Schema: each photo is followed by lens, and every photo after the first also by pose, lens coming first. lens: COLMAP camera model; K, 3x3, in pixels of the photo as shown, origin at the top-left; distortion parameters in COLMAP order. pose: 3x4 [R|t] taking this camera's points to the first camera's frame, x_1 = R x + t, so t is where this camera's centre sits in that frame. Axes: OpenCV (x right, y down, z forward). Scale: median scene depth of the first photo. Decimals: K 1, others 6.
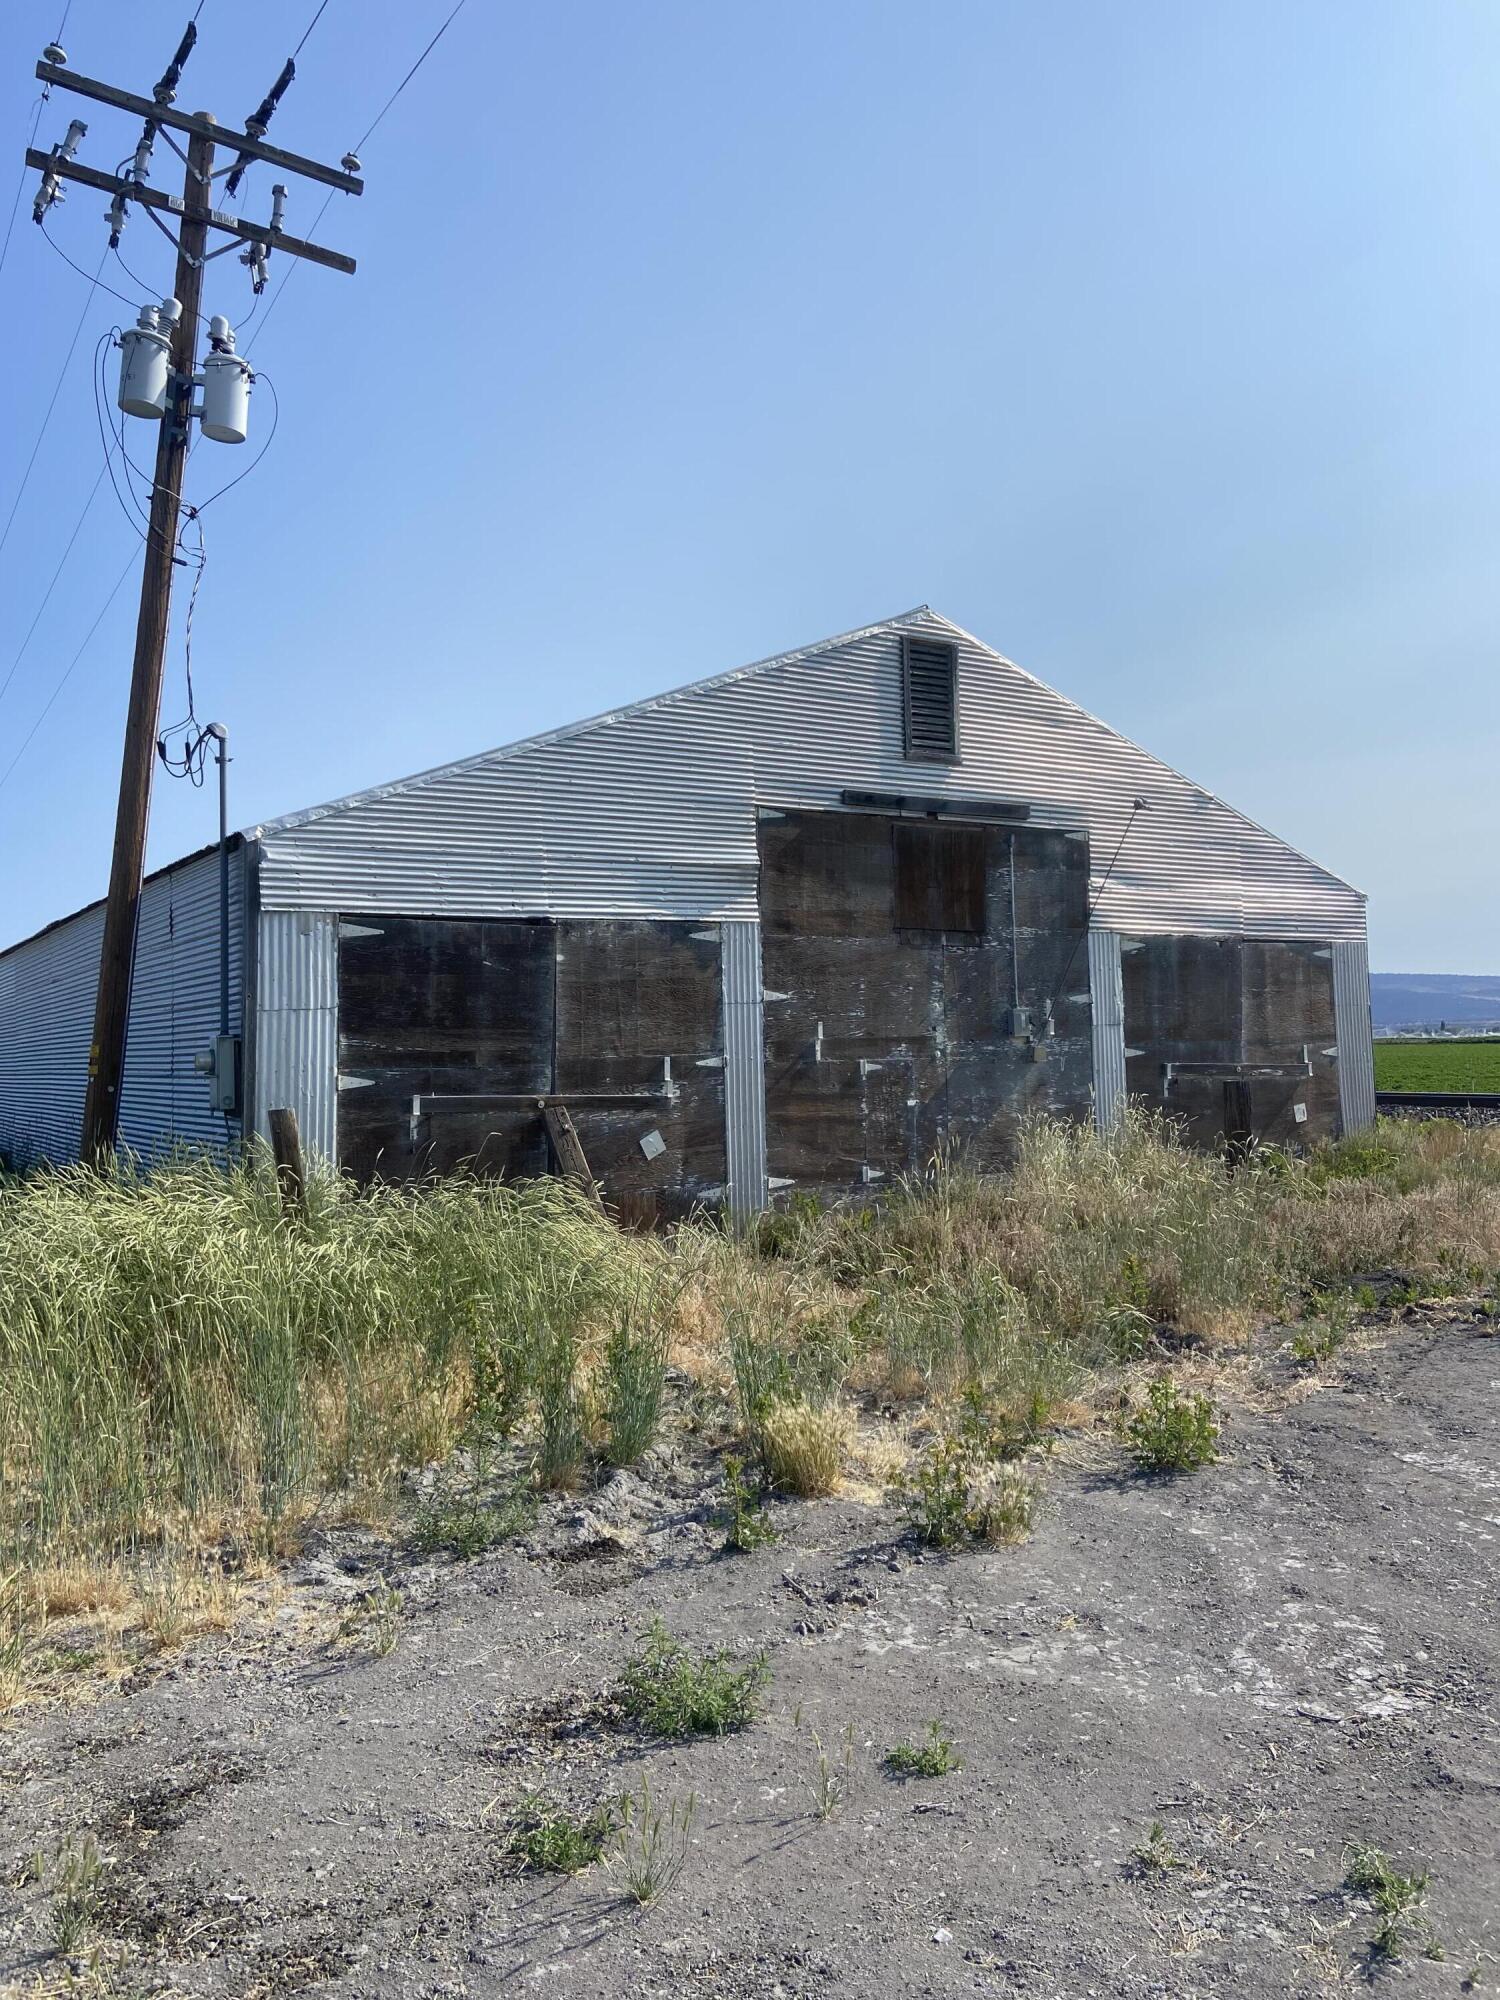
lens RADIAL K [[1506.0, 0, 749.4], [0, 1506.0, 946.9], [0, 0, 1]] dist [0.092842, -0.001937]
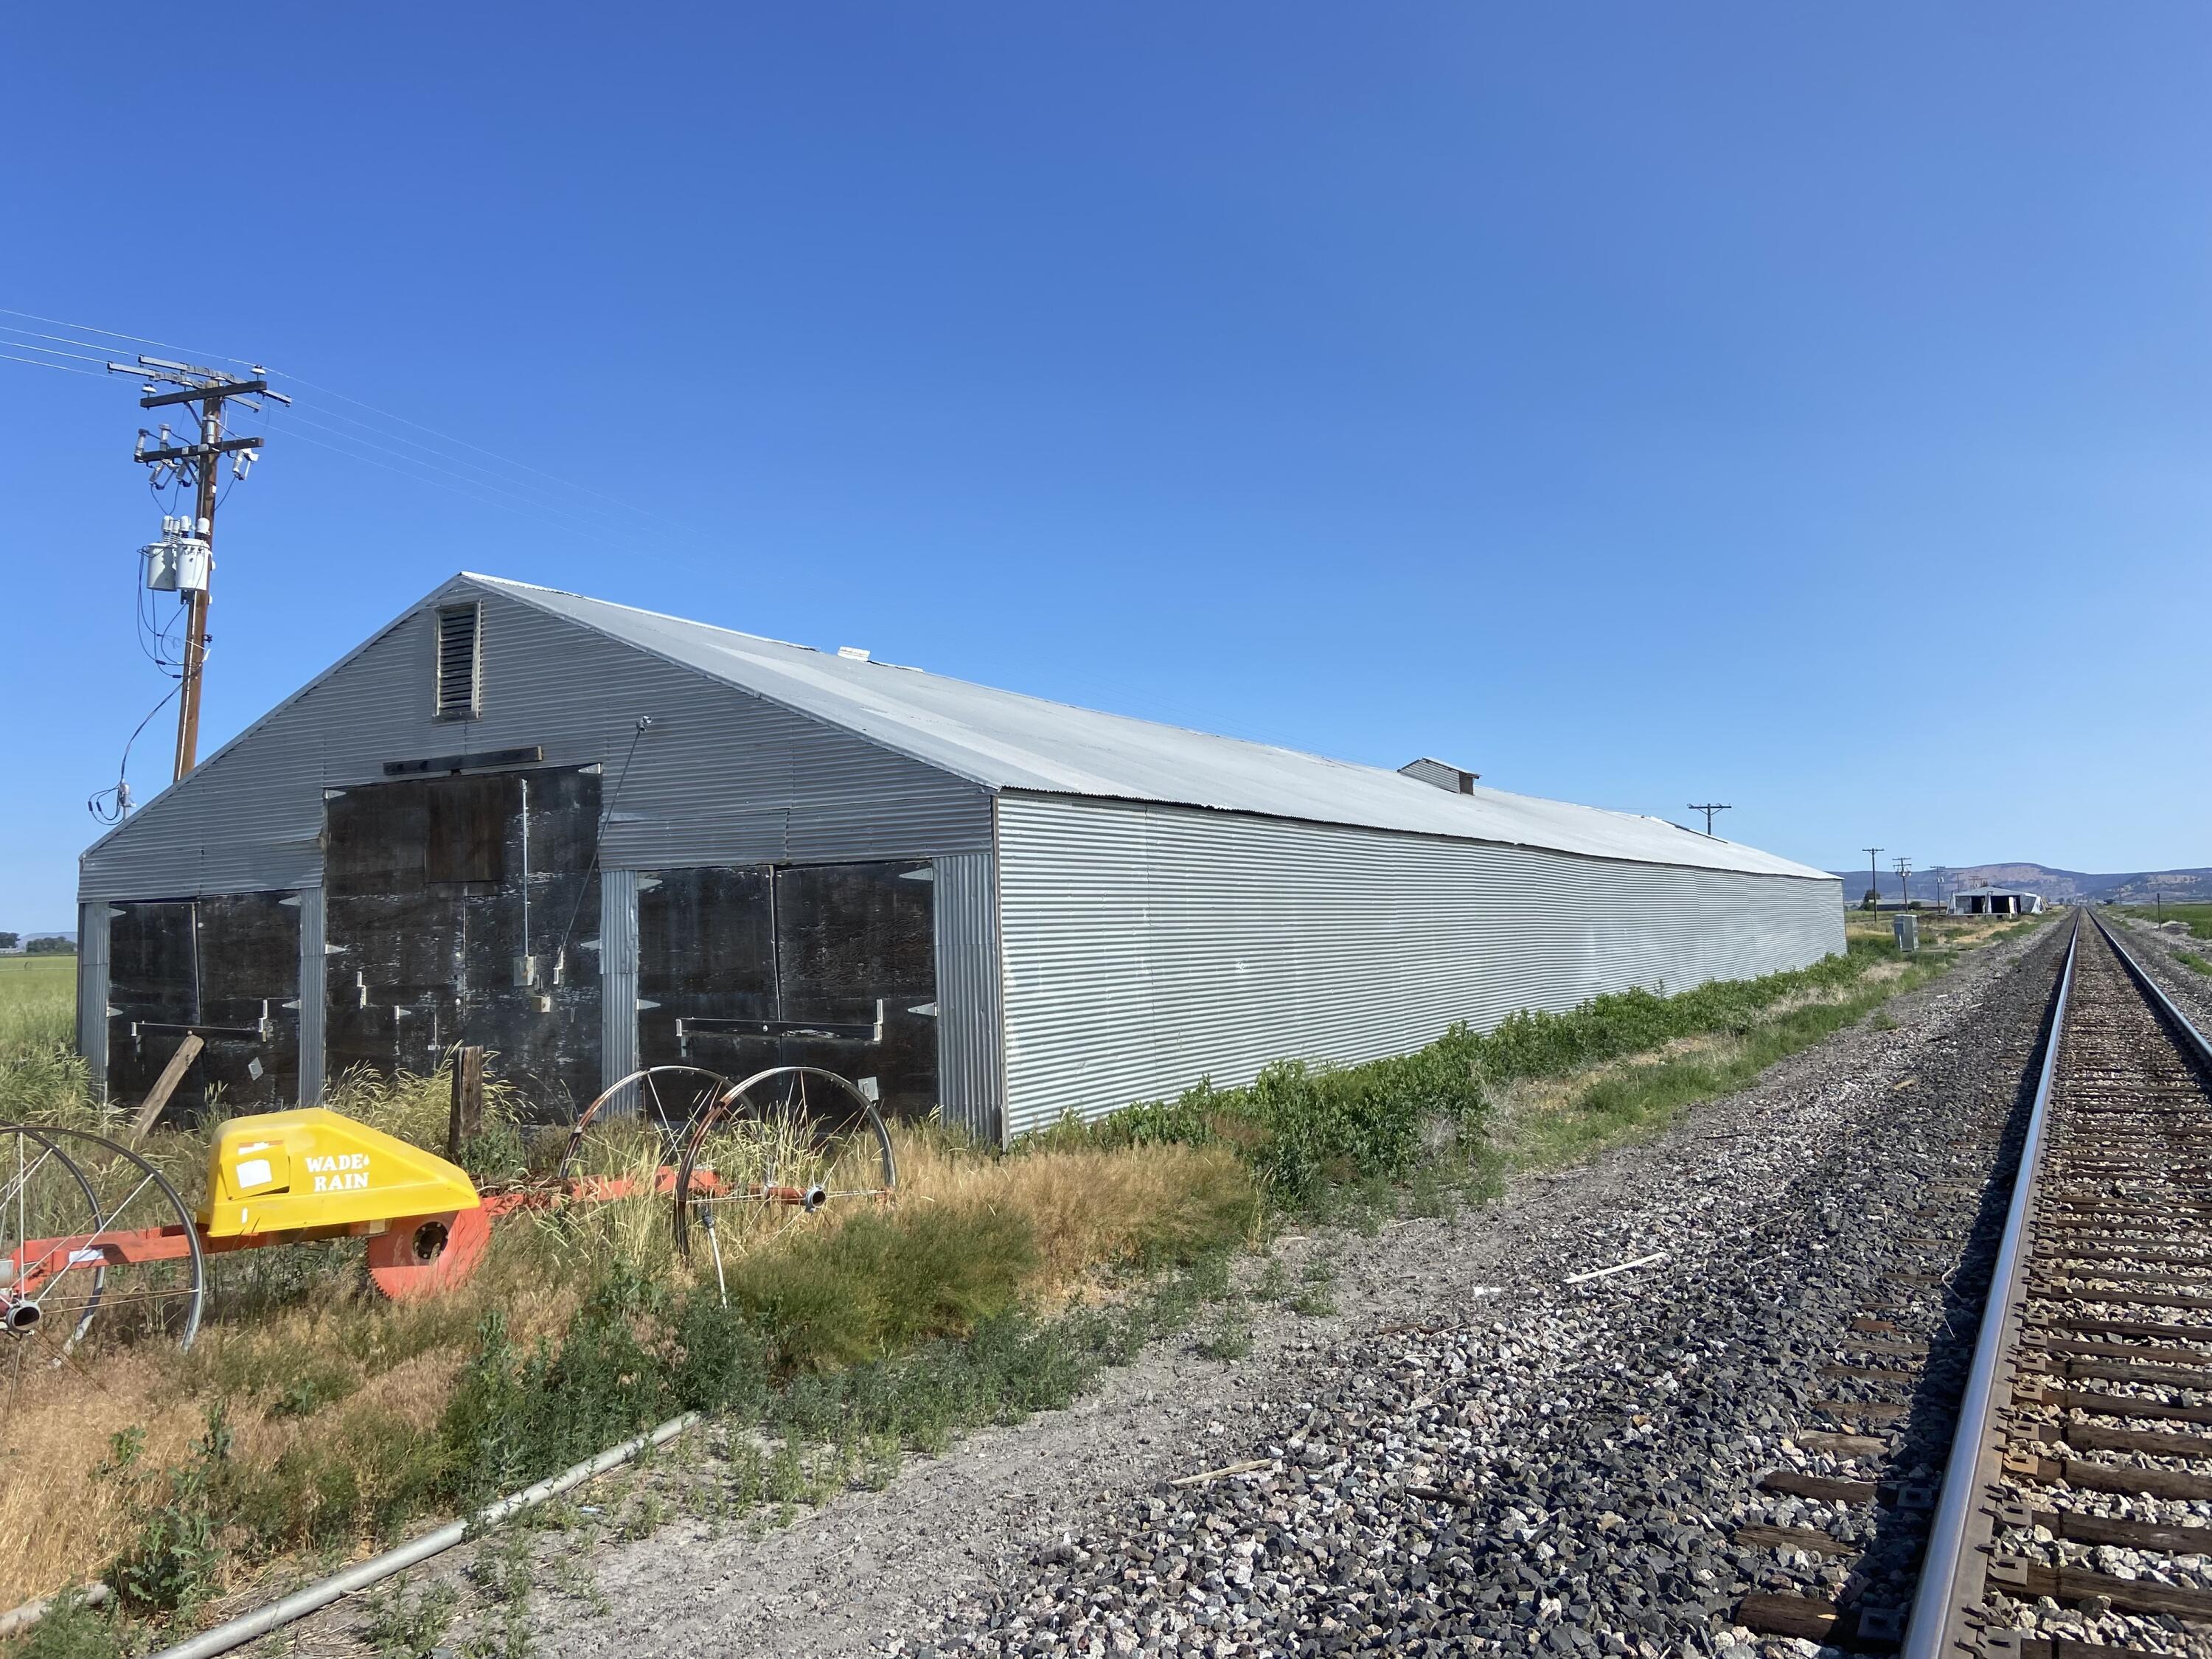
lens RADIAL K [[1665.7, 0, 1106.0], [0, 1665.7, 829.5], [0, 0, 1]] dist [0.092842, -0.001937]
pose [[0.458360, -0.055965, -0.887003, 1.381983], [0.060338, 0.997672, -0.031768, 0.016651], [0.886716, -0.038959, 0.460670, 0.874500]]
